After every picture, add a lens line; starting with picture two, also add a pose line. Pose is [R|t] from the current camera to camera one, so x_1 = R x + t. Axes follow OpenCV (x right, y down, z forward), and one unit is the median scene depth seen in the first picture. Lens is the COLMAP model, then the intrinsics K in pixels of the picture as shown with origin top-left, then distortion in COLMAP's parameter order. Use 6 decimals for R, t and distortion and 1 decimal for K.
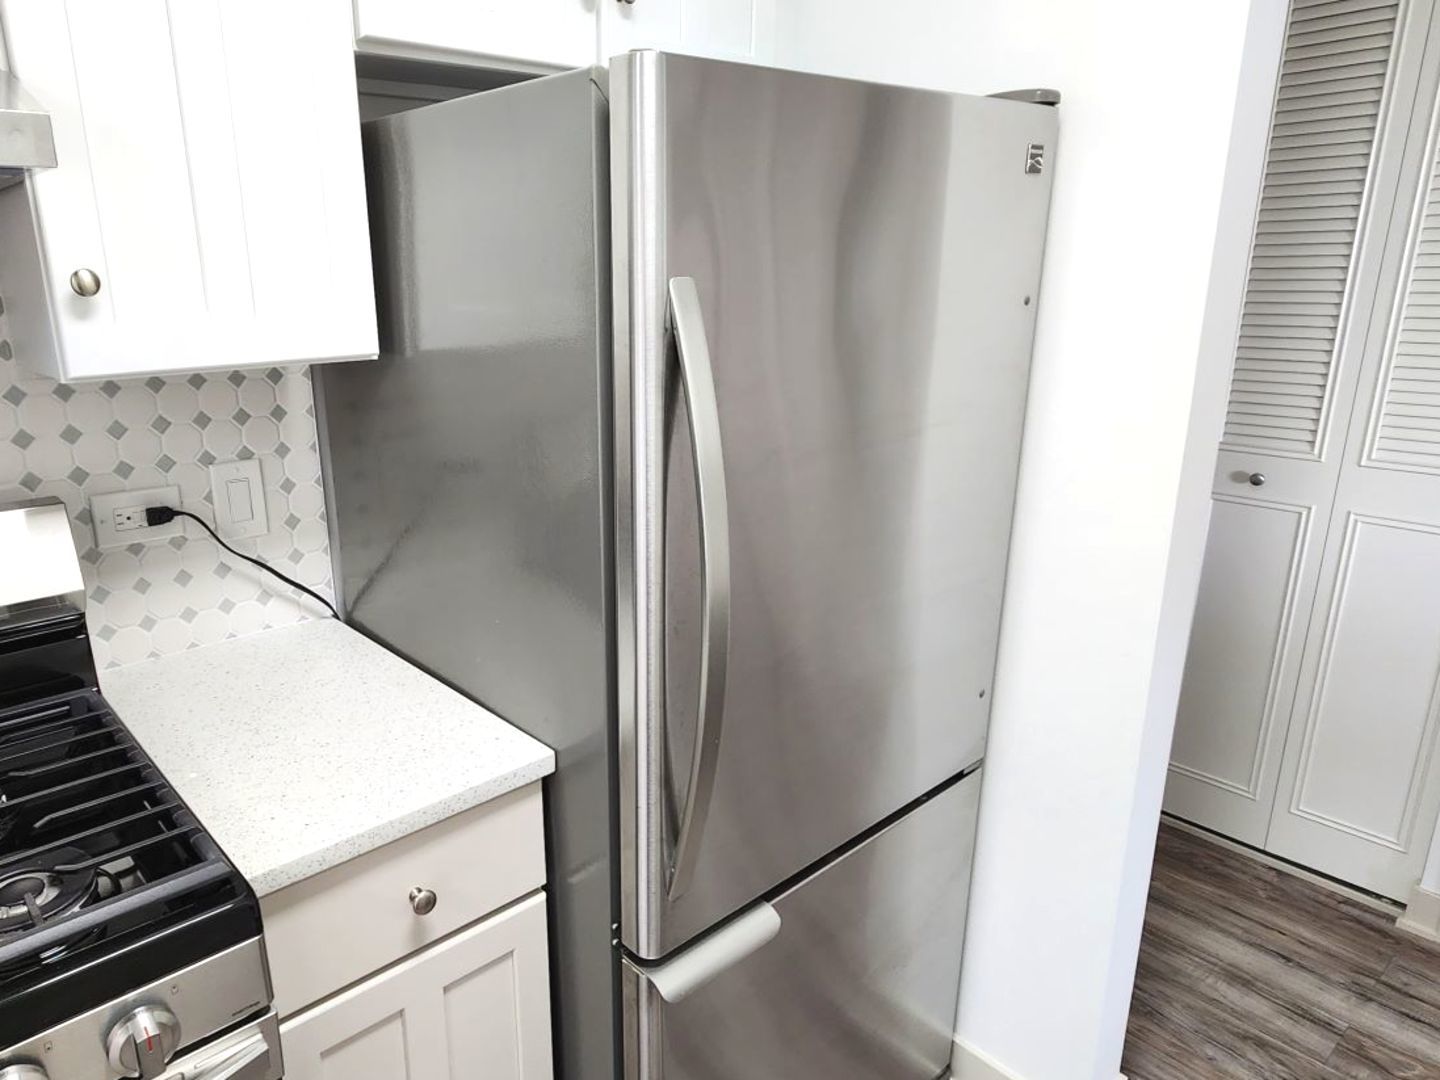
lens RADIAL K [[963.0, 0, 601.2], [0, 963.0, 549.7], [0, 0, 1]] dist [0.005662, 0.001202]
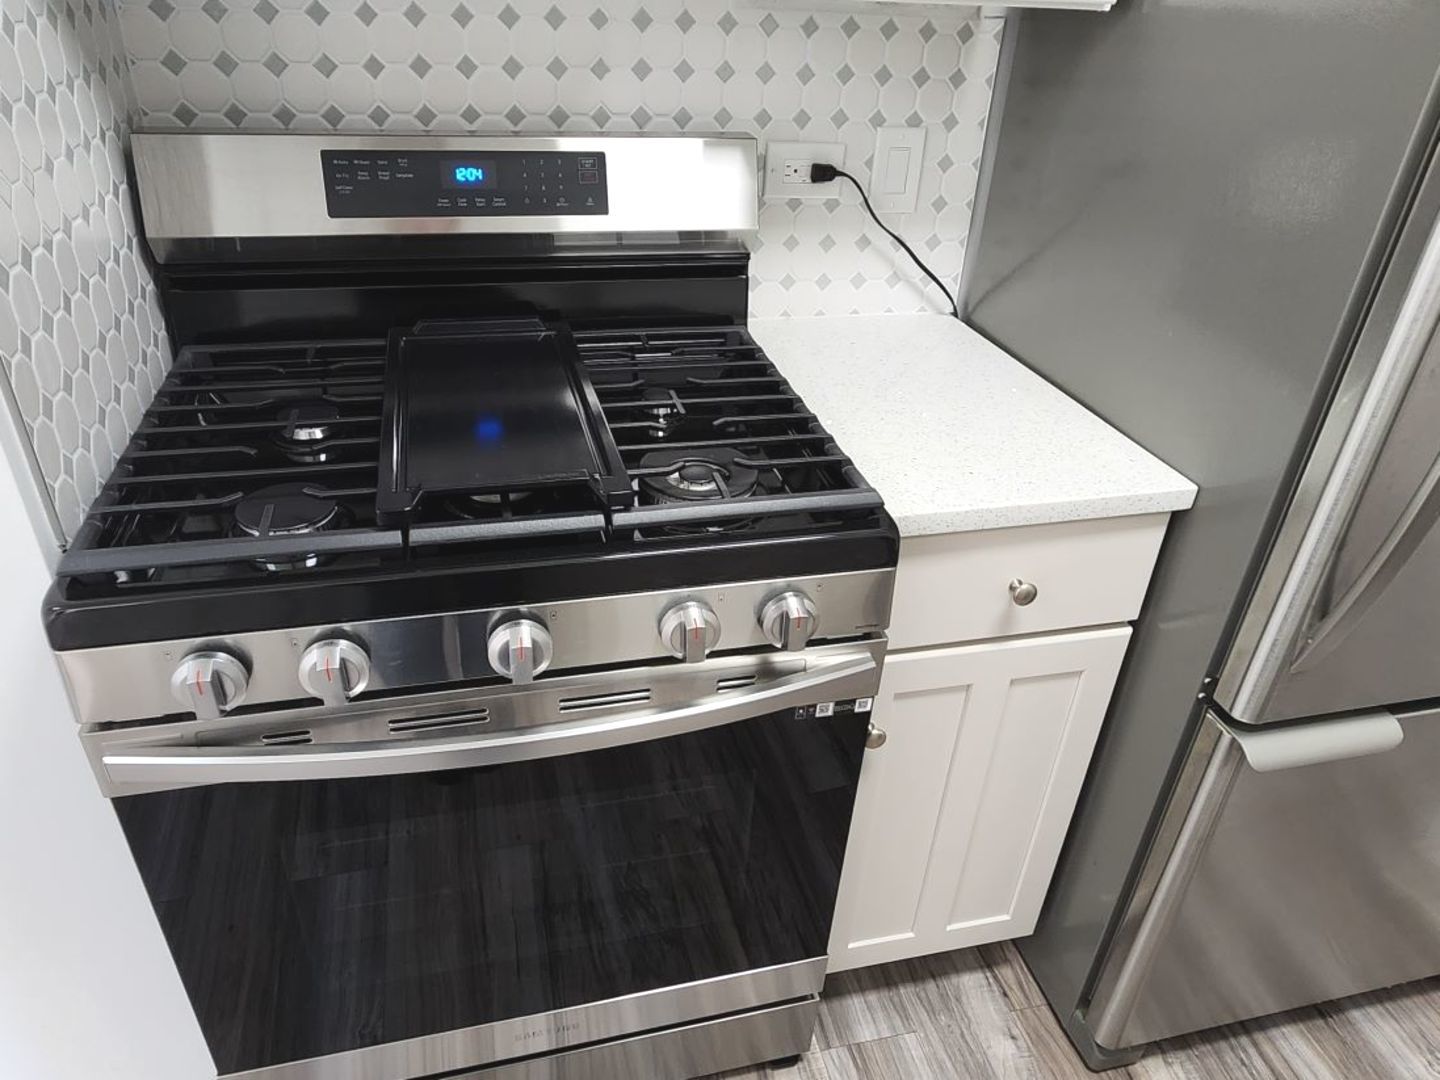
lens RADIAL K [[963.0, 0, 709.0], [0, 963.0, 546.9], [0, 0, 1]] dist [0.005662, 0.001202]
pose [[0.896783, 0.272926, -0.348271, -0.117598], [-0.179298, 0.943734, 0.277882, 0.081173], [0.404516, -0.186756, 0.895259, -0.022861]]
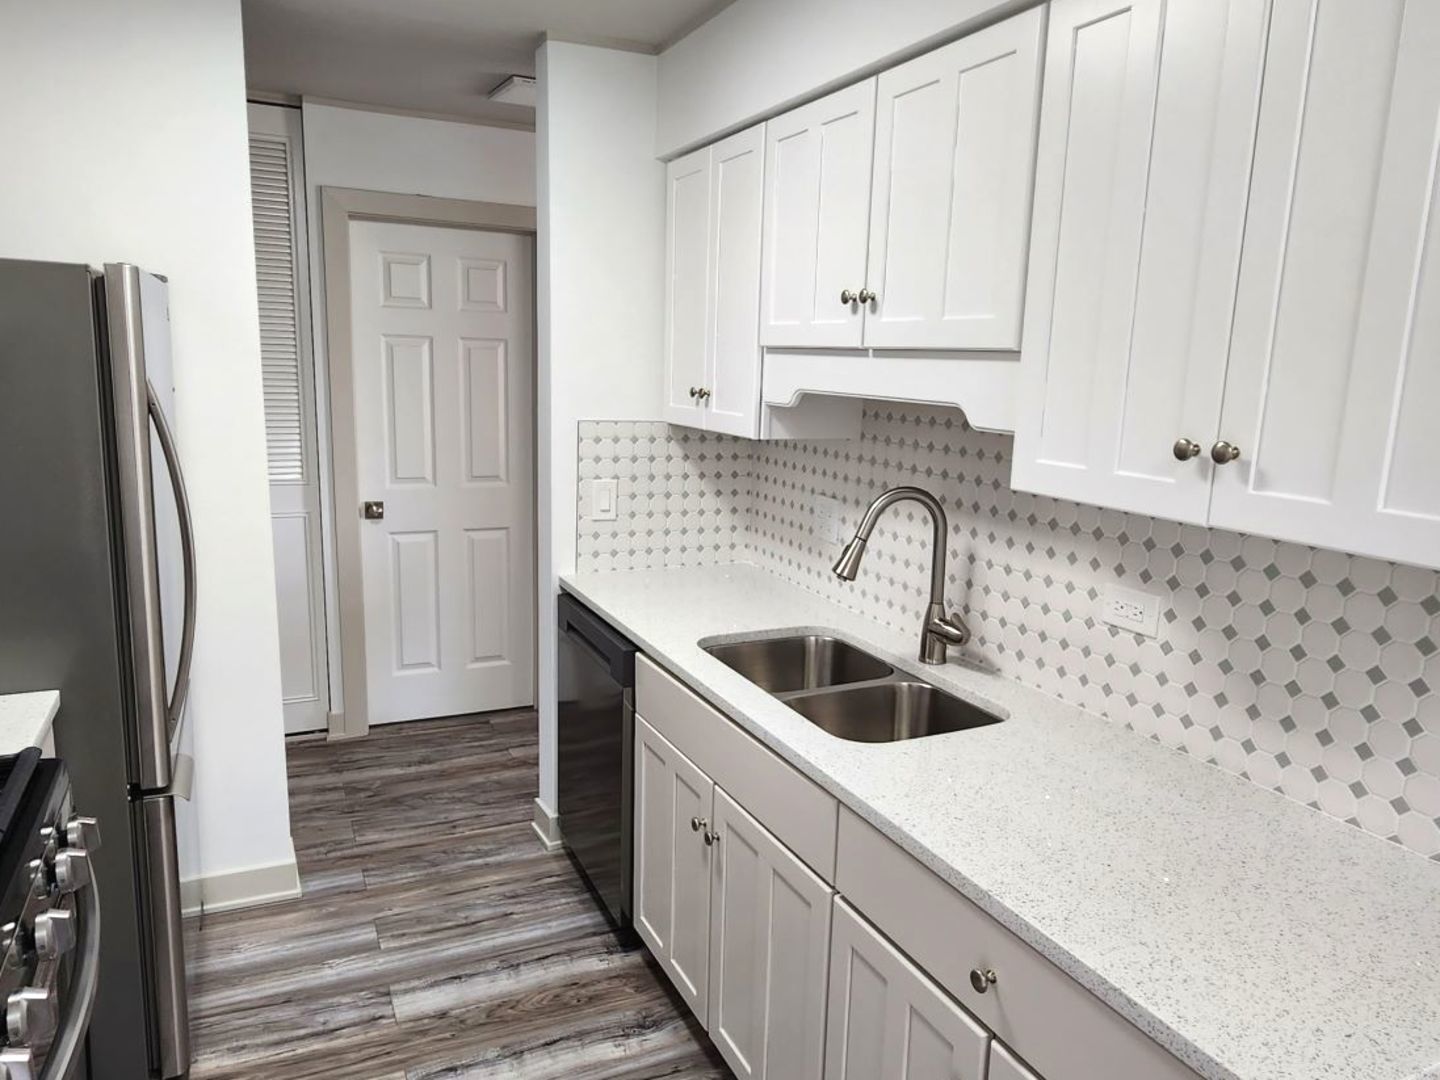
lens RADIAL K [[963.0, 0, 715.6], [0, 963.0, 550.3], [0, 0, 1]] dist [0.005662, 0.001202]
pose [[0.238147, -0.158389, 0.958227, -1.062850], [0.243204, 0.964905, 0.099049, 0.090784], [-0.940286, 0.209456, 0.268310, -0.340307]]
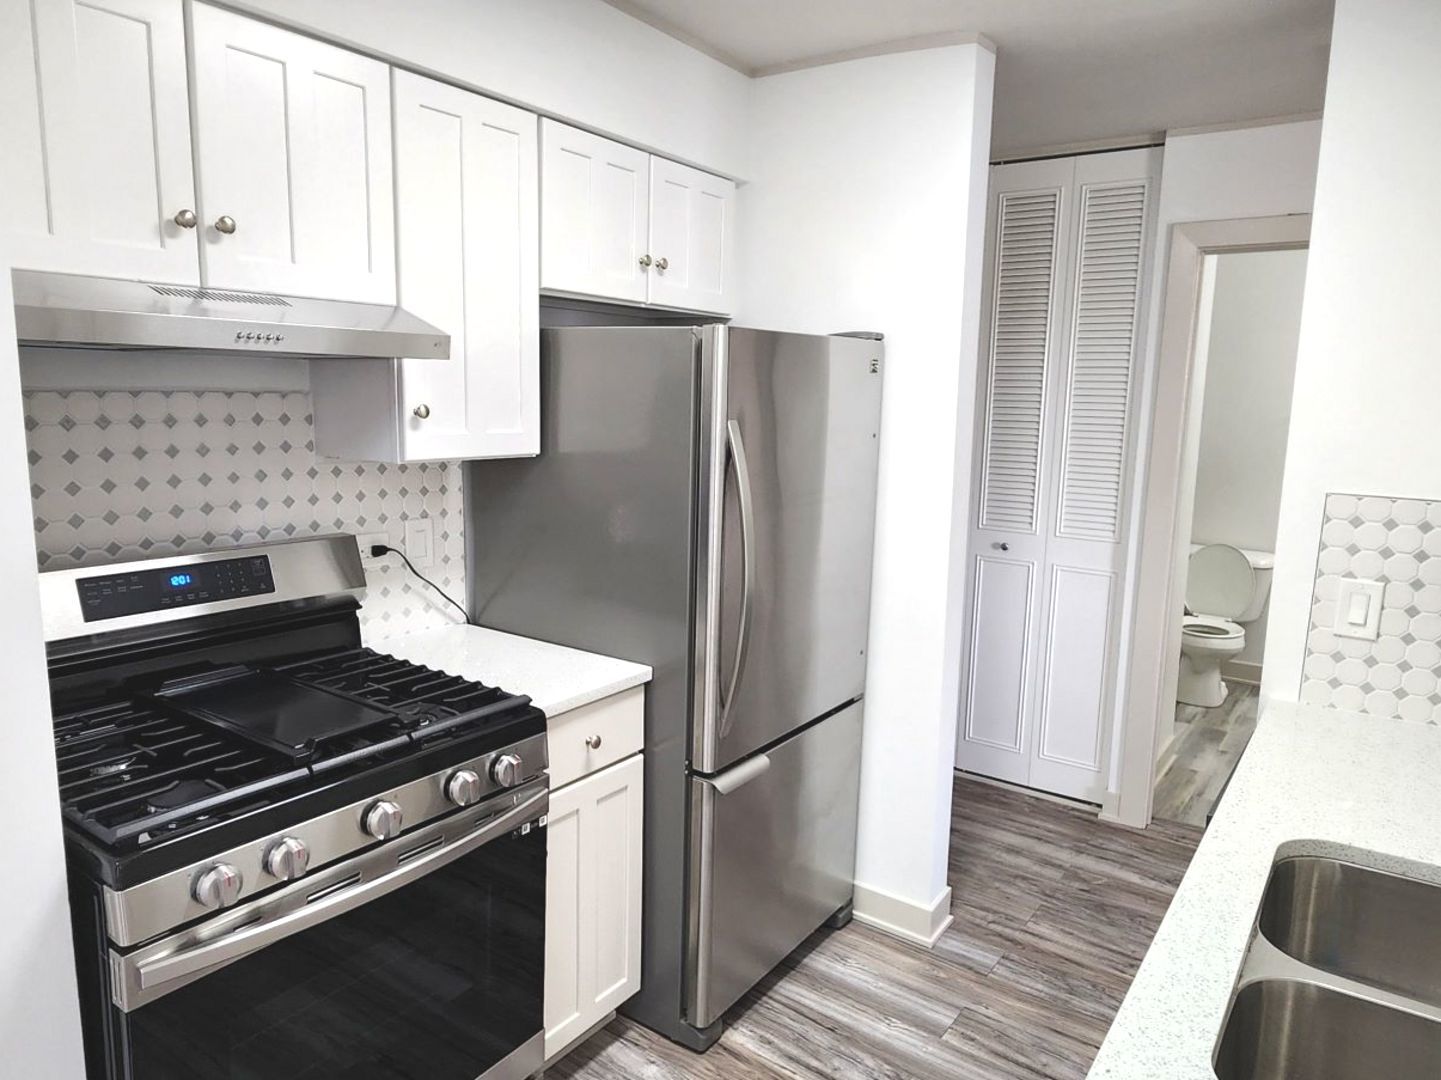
lens RADIAL K [[963.6, 0, 729.6], [0, 963.6, 547.7], [0, 0, 1]] dist [0.005662, 0.001202]
pose [[0.962142, -0.001739, 0.272541, -0.364957], [0.036228, 0.991922, -0.121567, 0.190190], [-0.270128, 0.126838, 0.954433, -0.738337]]
